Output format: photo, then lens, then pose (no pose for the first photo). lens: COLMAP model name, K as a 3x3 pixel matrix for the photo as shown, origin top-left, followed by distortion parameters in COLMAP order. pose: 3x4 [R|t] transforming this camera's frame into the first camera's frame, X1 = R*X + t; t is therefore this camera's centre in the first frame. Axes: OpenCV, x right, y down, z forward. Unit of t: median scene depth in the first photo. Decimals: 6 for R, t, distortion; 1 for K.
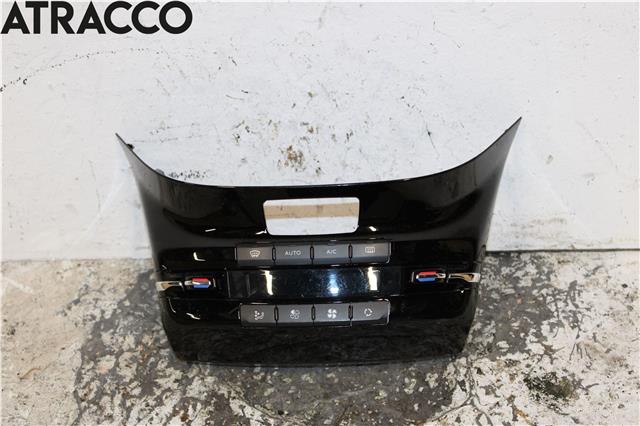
lens RADIAL K [[1084.4, 0, 309.4], [0, 1084.4, 222.8], [0, 0, 1]] dist [0.028272, 0.000000]
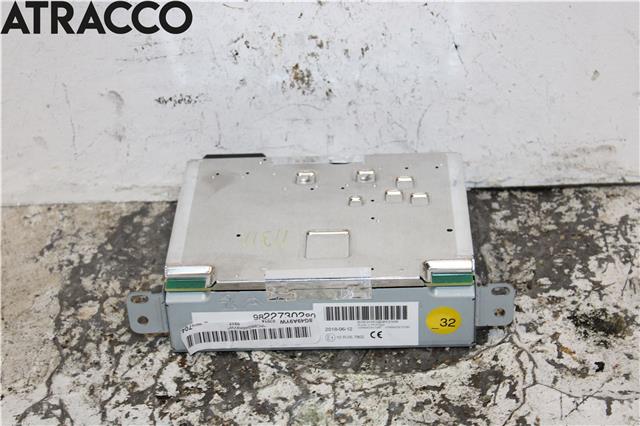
lens RADIAL K [[1415.9, 0, 315.0], [0, 1415.9, 217.9], [0, 0, 1]] dist [0.118565, 0.000000]
pose [[0.999736, -0.011179, 0.020093, -0.028828], [0.011912, 0.999254, -0.036741, 0.100954], [-0.019668, 0.036970, 0.999123, -0.139777]]
